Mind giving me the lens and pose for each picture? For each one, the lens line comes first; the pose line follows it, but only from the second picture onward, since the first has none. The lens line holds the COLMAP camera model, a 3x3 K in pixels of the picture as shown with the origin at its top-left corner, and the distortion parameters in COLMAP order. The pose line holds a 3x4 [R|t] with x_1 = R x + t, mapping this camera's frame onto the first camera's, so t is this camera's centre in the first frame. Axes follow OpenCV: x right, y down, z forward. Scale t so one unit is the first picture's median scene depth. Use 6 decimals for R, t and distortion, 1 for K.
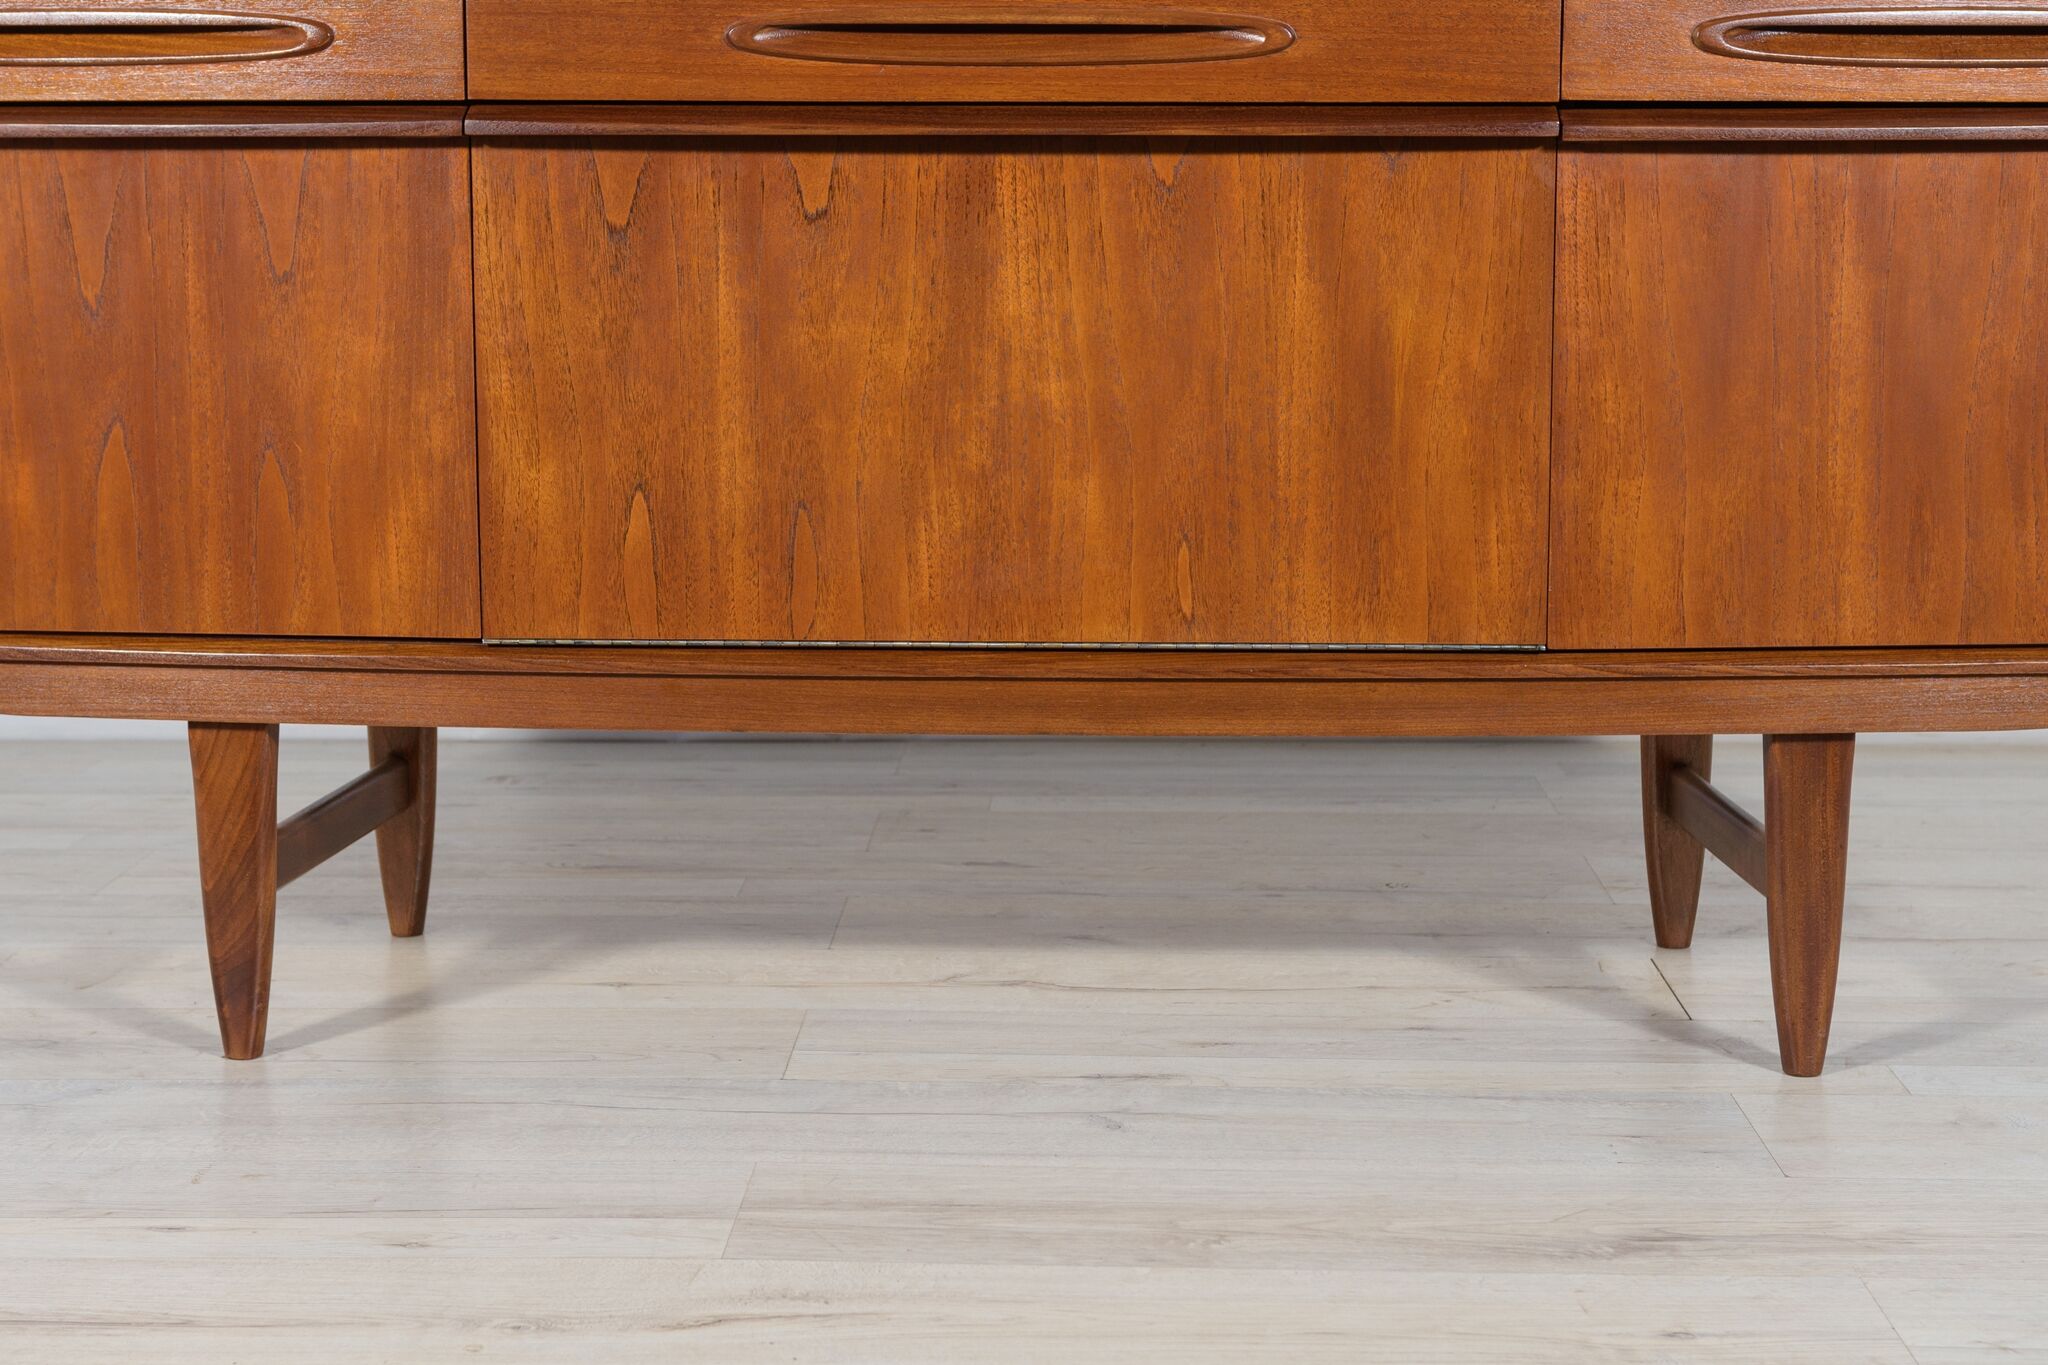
lens RADIAL K [[3445.3, 0, 987.9], [0, 3445.3, 596.1], [0, 0, 1]] dist [-0.008029, 0.057950]
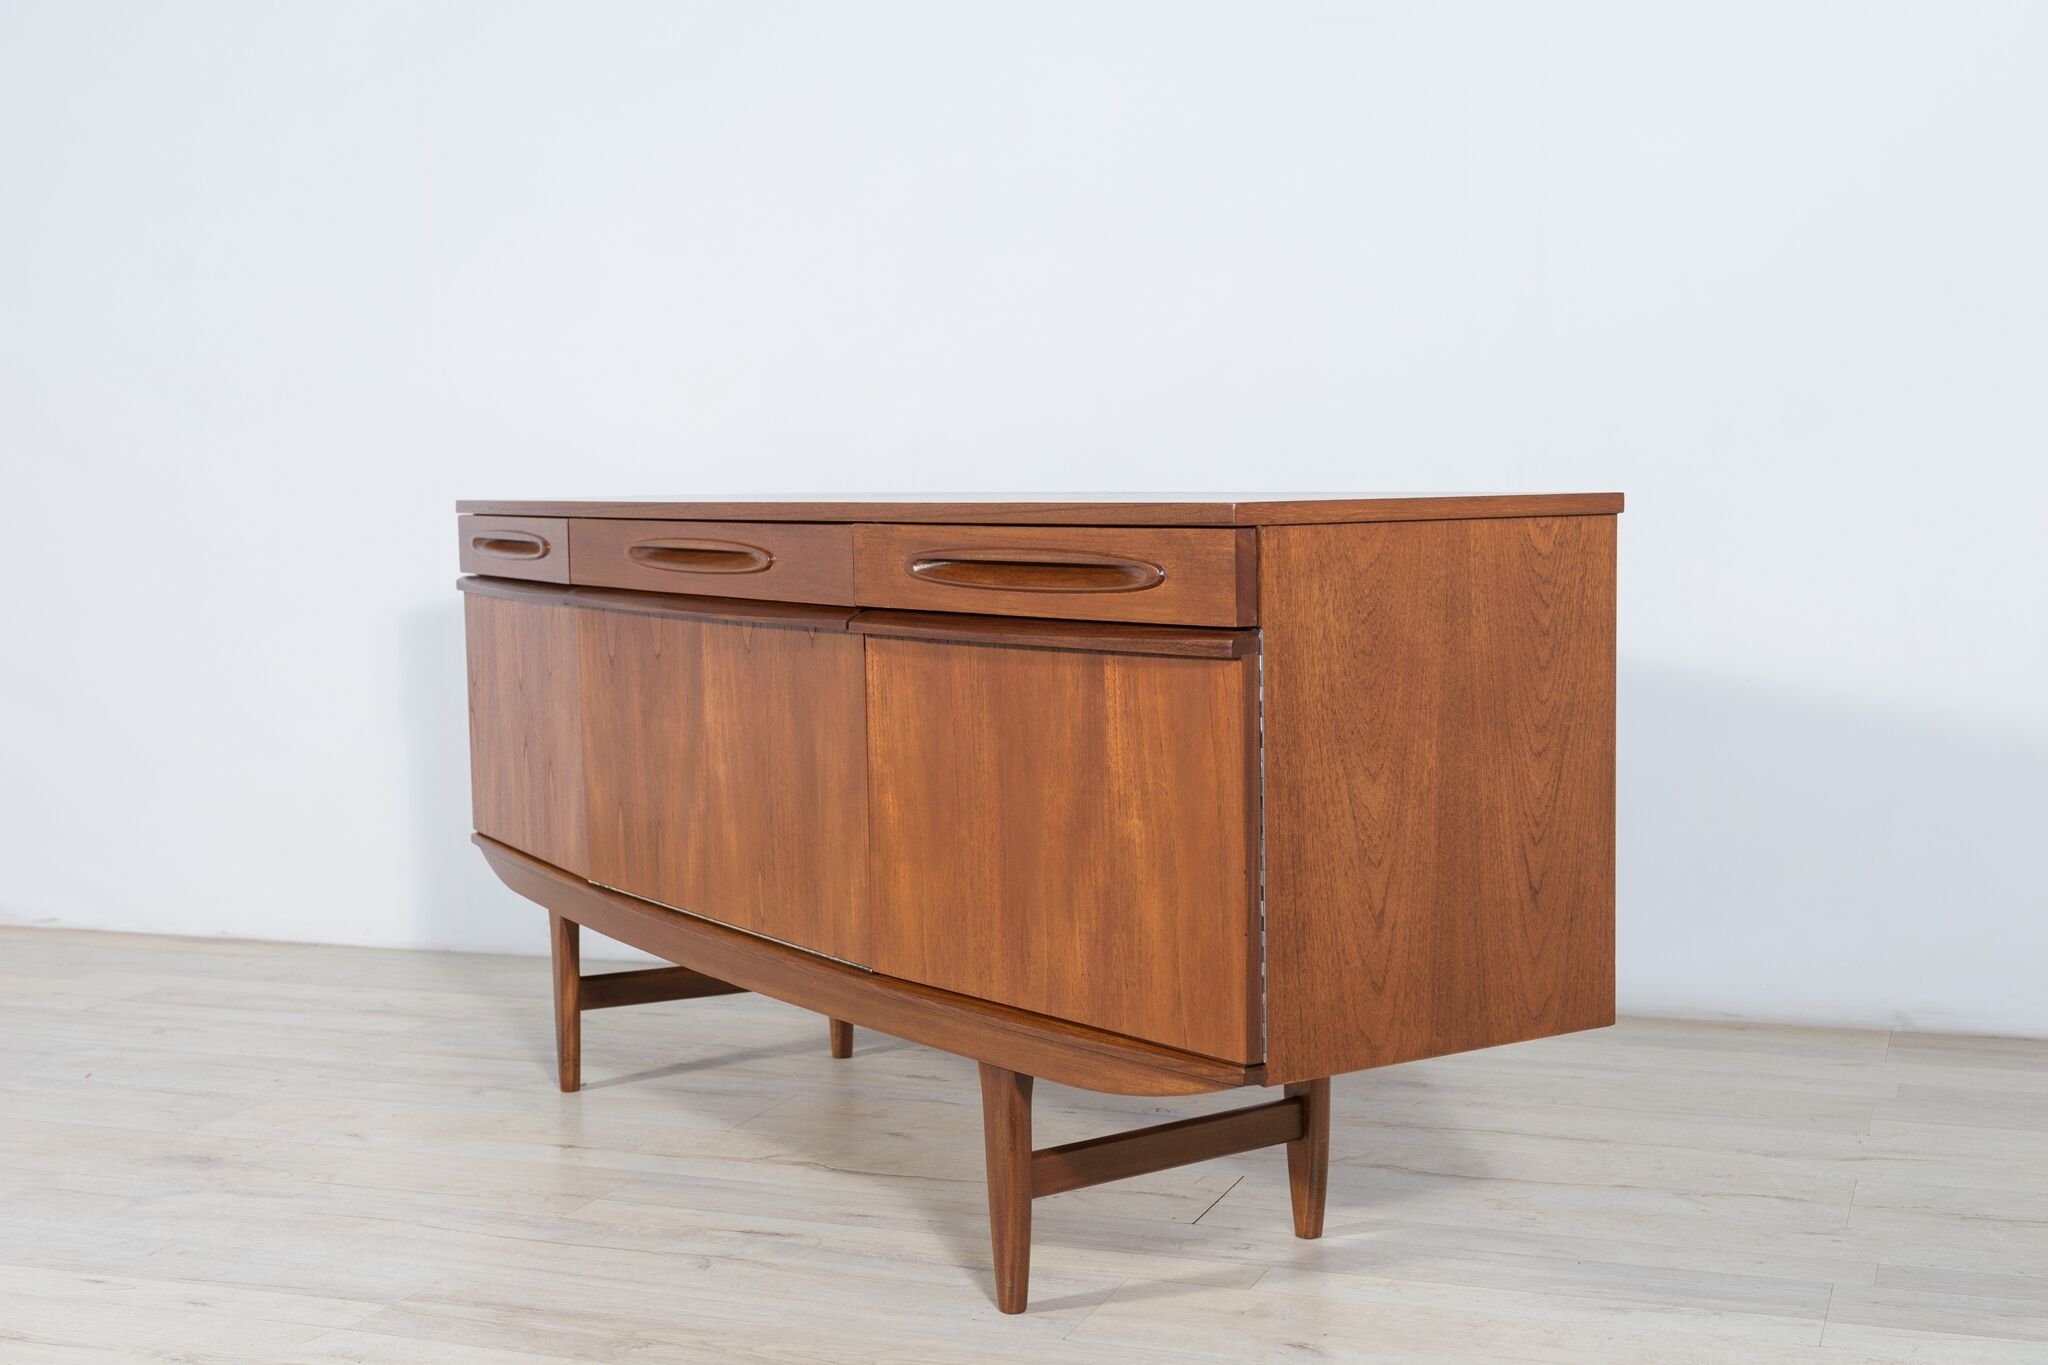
lens RADIAL K [[2630.3, 0, 1026.0], [0, 2630.3, 688.4], [0, 0, 1]] dist [-0.011151, 0.050984]
pose [[0.572273, 0.060354, -0.817839, 1.108872], [-0.104299, 0.994546, 0.000412, -0.112298], [0.813404, 0.085064, 0.575446, 0.391073]]
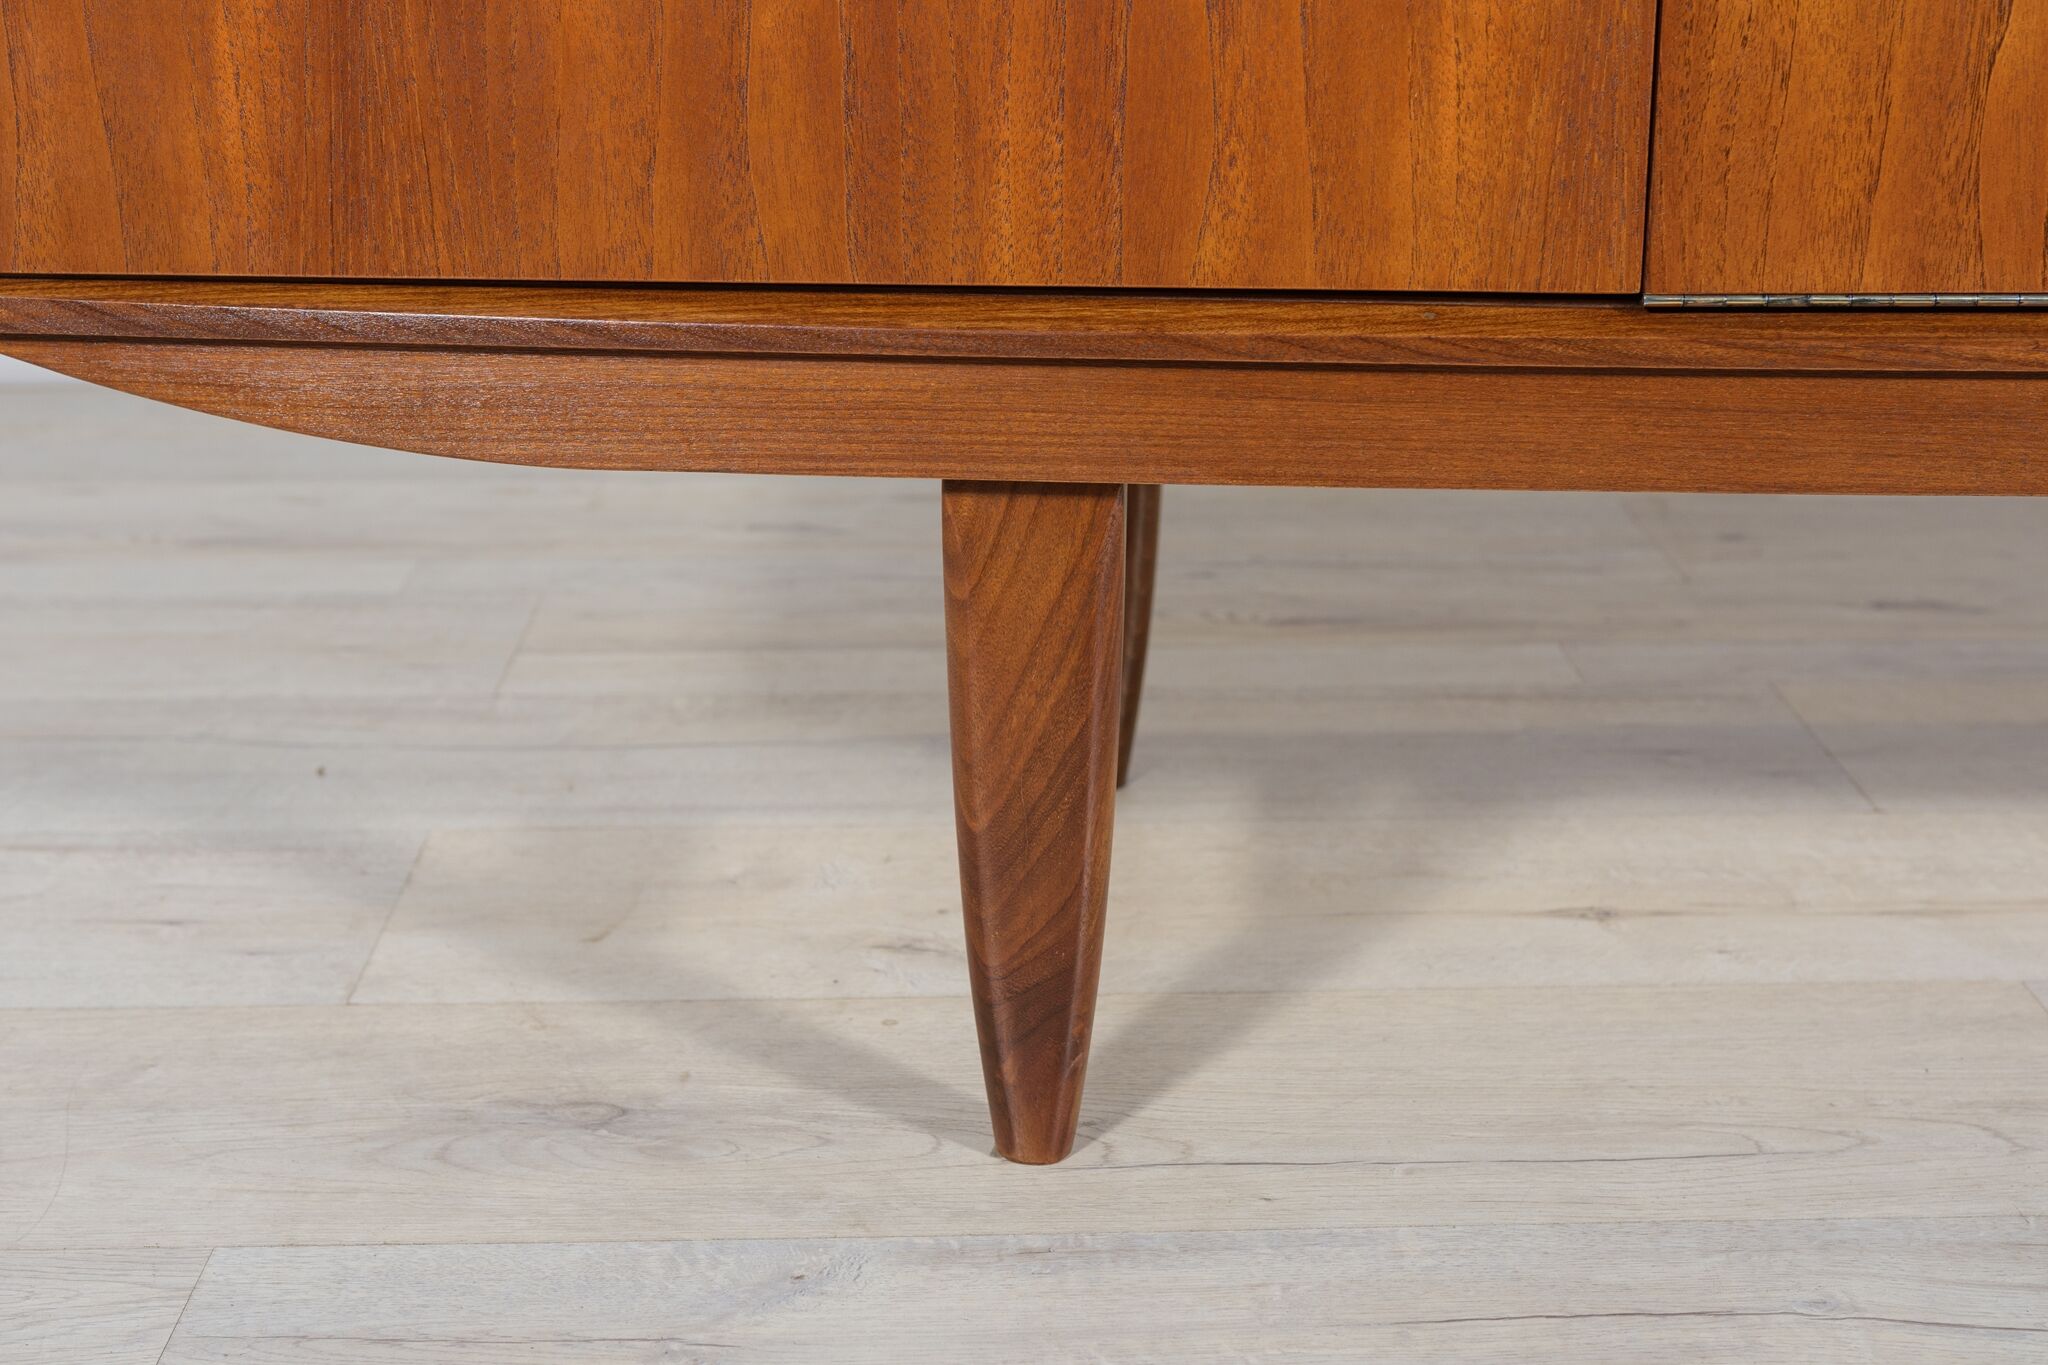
lens RADIAL K [[3041.9, 0, 1024.0], [0, 3041.9, 682.5], [0, 0, 1]] dist [-0.007870, 0.046172]
pose [[0.998538, -0.015926, 0.051647, -0.249425], [0.006726, 0.984789, 0.173627, -0.007076], [-0.053627, -0.173026, 0.983456, 0.613457]]
